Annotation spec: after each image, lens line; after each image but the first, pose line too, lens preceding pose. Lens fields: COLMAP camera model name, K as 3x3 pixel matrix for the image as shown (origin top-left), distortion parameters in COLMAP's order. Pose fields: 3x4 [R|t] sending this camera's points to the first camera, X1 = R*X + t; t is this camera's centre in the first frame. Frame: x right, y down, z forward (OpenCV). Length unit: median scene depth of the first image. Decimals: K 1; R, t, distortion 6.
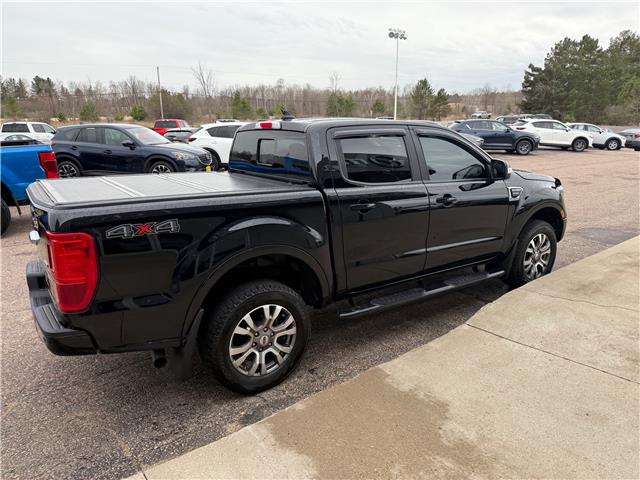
lens RADIAL K [[450.2, 0, 324.6], [0, 450.2, 239.2], [0, 0, 1]] dist [0.032608, -0.044233]
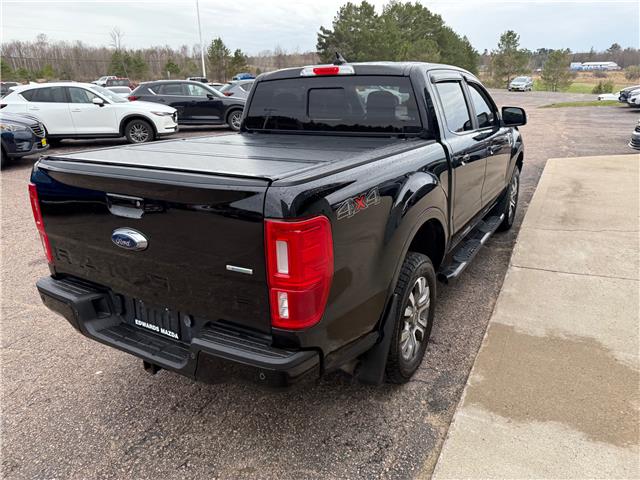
lens RADIAL K [[450.2, 0, 325.0], [0, 450.2, 243.4], [0, 0, 1]] dist [0.032608, -0.044233]
pose [[0.908734, -0.148639, 0.390010, -0.072688], [0.115489, 0.987501, 0.107261, -0.004108], [-0.401079, -0.052430, 0.914542, 0.032082]]
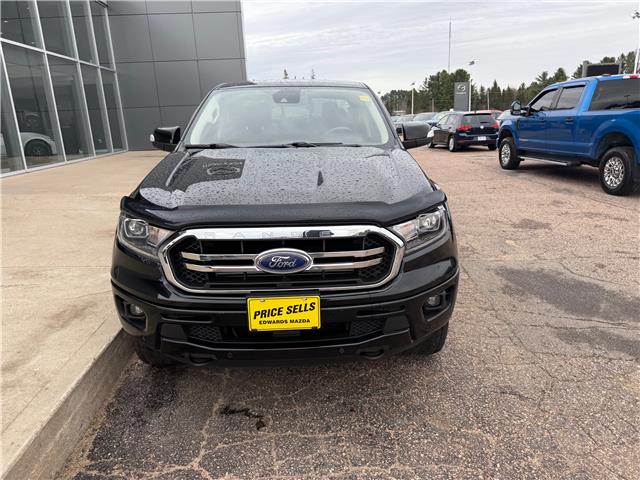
lens RADIAL K [[450.2, 0, 325.0], [0, 450.2, 244.2], [0, 0, 1]] dist [0.032608, -0.044233]
pose [[-0.536612, 0.258219, -0.803349, 0.151631], [-0.183878, 0.893368, 0.409979, -0.059332], [0.823551, 0.367718, -0.431911, 0.265583]]
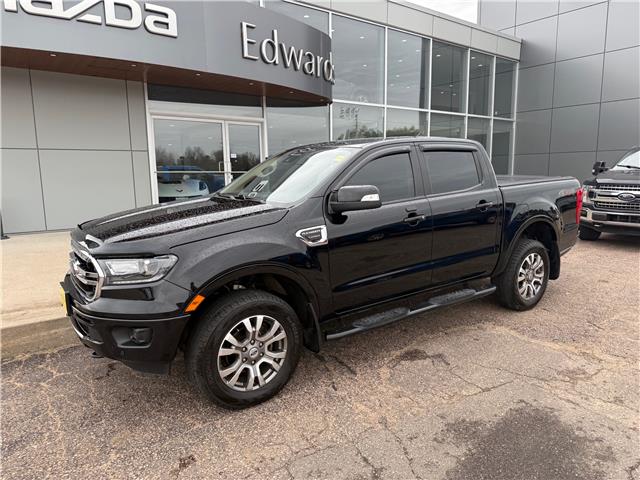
lens RADIAL K [[450.2, 0, 328.3], [0, 450.2, 247.0], [0, 0, 1]] dist [0.032608, -0.044233]
pose [[-0.999494, 0.025413, -0.019130, 0.031396], [0.014978, 0.906572, 0.421785, -0.078123], [0.028062, 0.421285, -0.906494, 0.334930]]
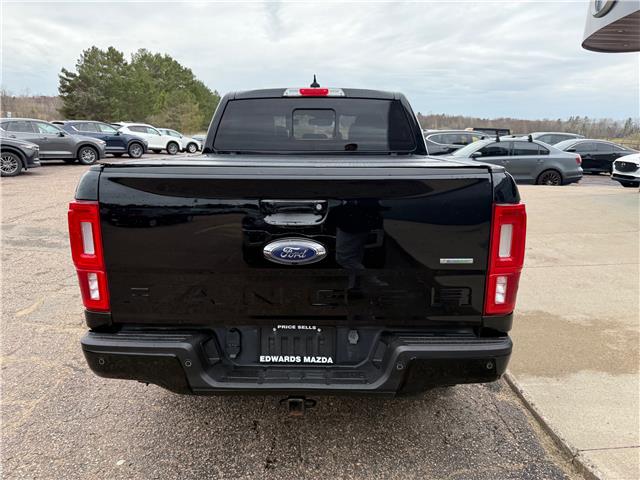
lens RADIAL K [[450.2, 0, 321.1], [0, 450.2, 243.4], [0, 0, 1]] dist [0.032608, -0.044233]
pose [[0.594765, -0.178735, 0.783778, -0.120497], [0.186426, 0.979058, 0.081799, -0.006111], [-0.781985, 0.097465, 0.615630, 0.071691]]
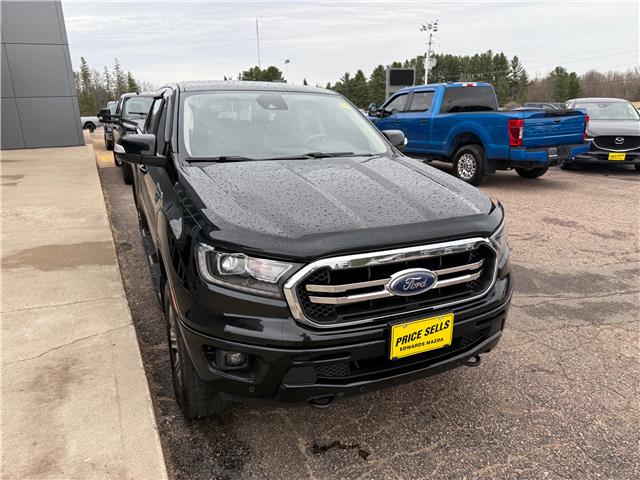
lens RADIAL K [[450.2, 0, 324.3], [0, 450.2, 246.2], [0, 0, 1]] dist [0.032608, -0.044233]
pose [[-0.181550, 0.304106, -0.935179, 0.165067], [-0.240227, 0.908456, 0.342052, -0.051565], [0.953588, 0.286754, -0.091876, 0.219439]]
